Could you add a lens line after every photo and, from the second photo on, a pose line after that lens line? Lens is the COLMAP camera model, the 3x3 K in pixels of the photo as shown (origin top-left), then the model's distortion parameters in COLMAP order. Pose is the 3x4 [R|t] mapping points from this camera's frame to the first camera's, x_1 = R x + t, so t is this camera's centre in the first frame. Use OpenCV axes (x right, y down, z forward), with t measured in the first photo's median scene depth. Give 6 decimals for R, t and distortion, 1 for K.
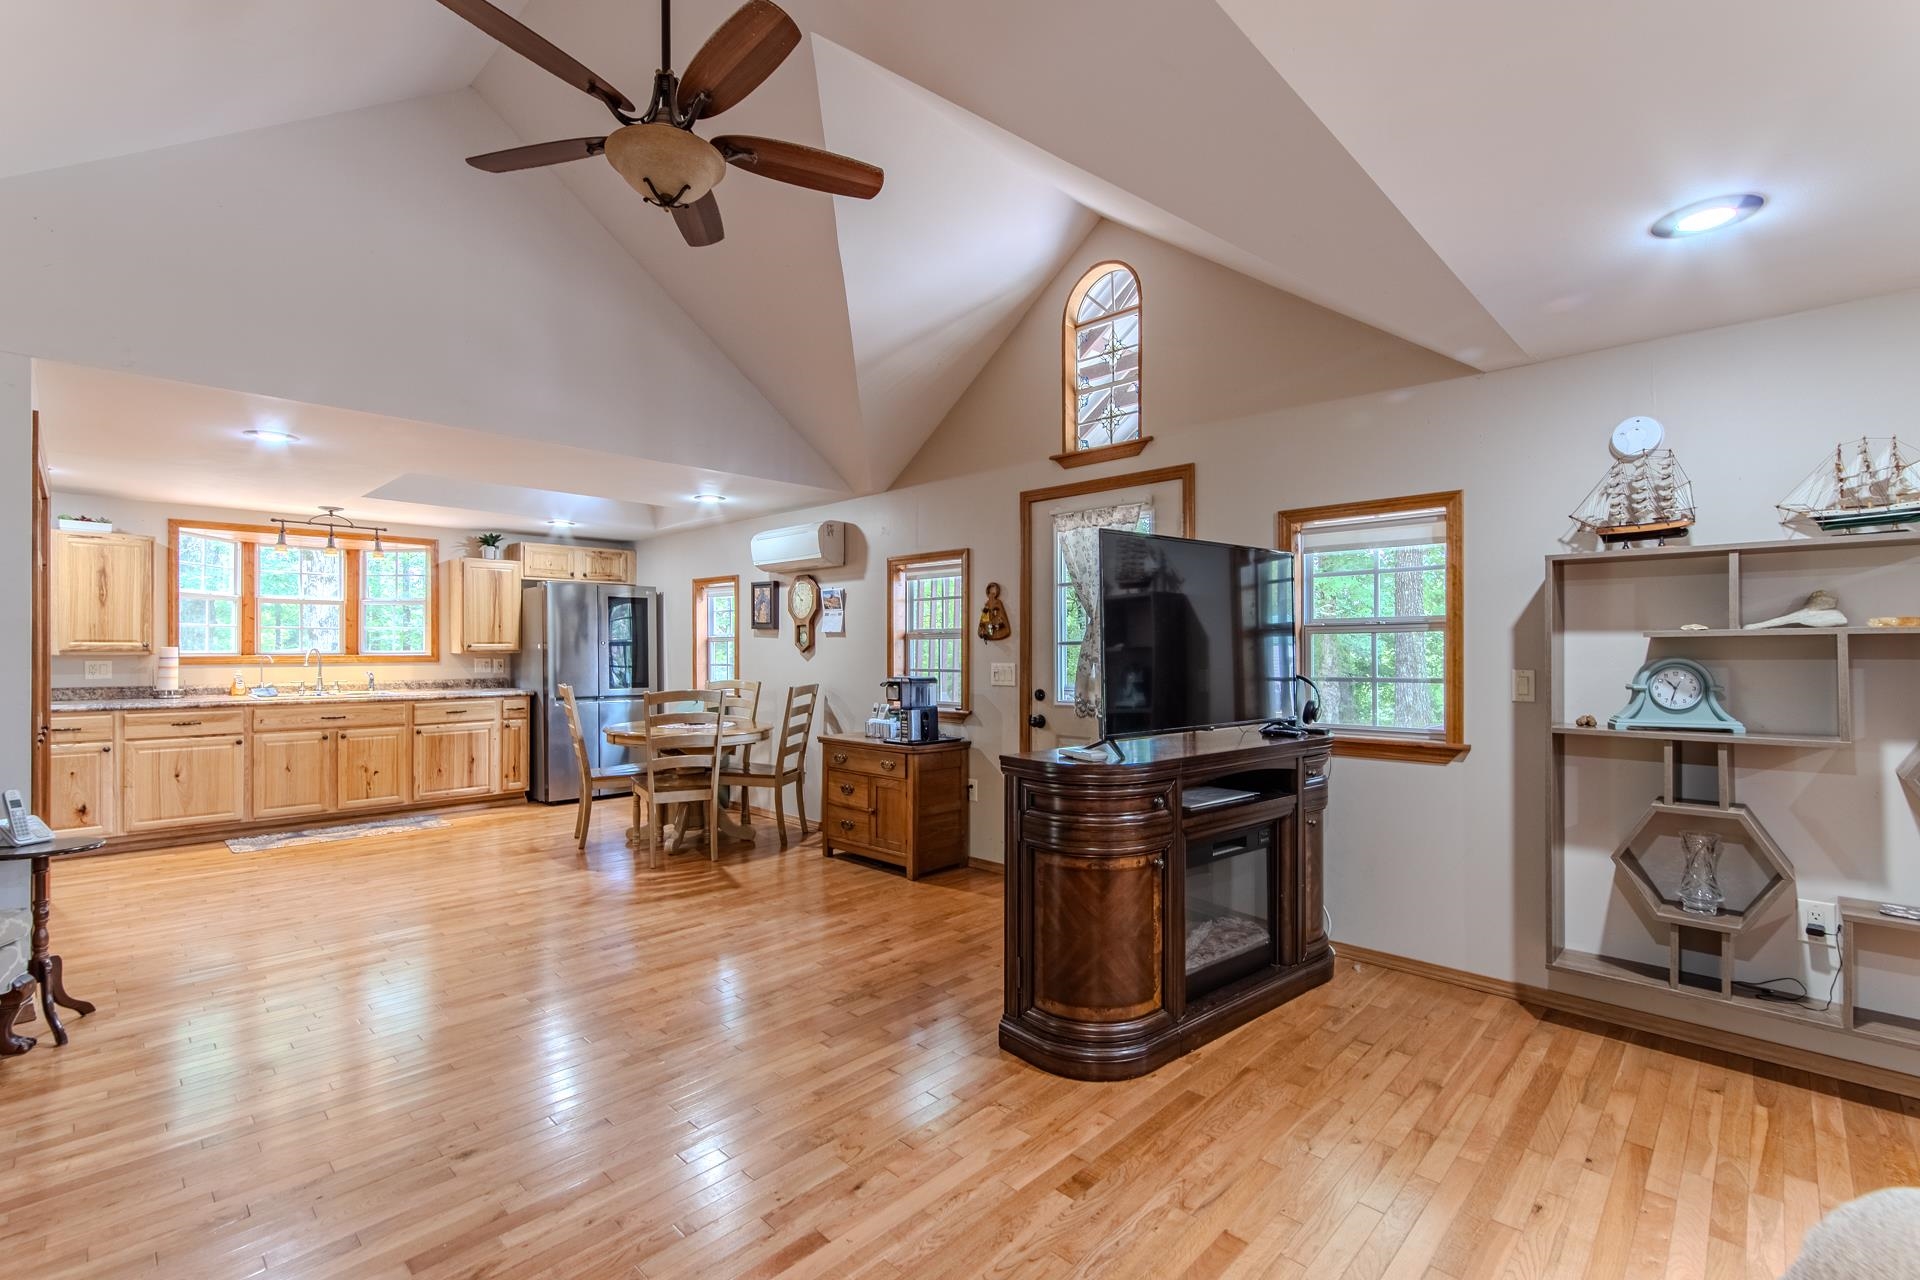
lens RADIAL K [[855.2, 0, 959.6], [0, 855.2, 645.1], [0, 0, 1]] dist [-0.000174, 0.000154]
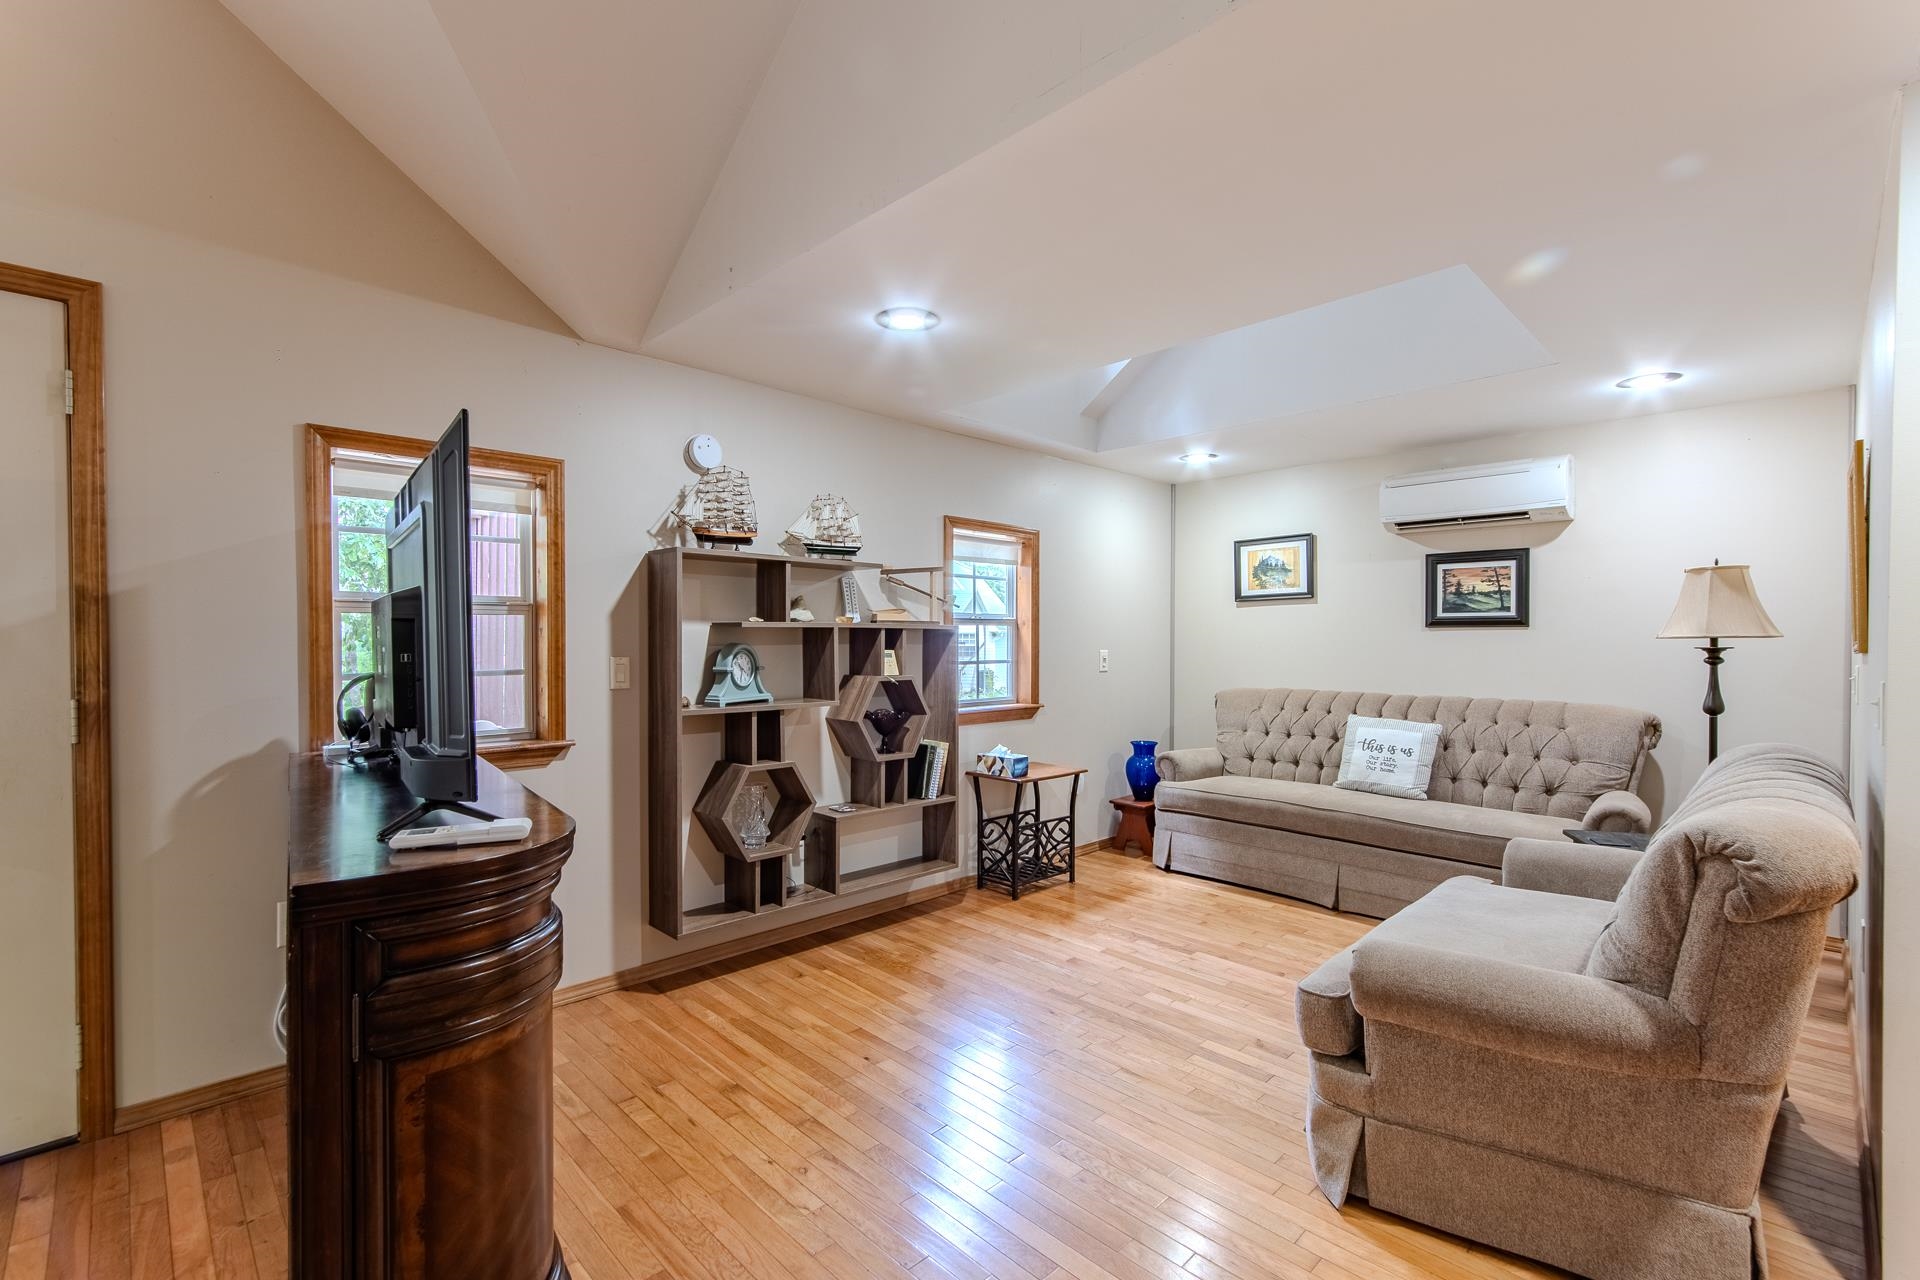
lens RADIAL K [[855.2, 0, 959.9], [0, 855.2, 646.7], [0, 0, 1]] dist [-0.000174, 0.000154]
pose [[0.017048, -0.016947, 0.999711, -0.371621], [-0.012809, 0.999771, 0.017166, -0.006316], [-0.999773, -0.013098, 0.016827, 0.671432]]
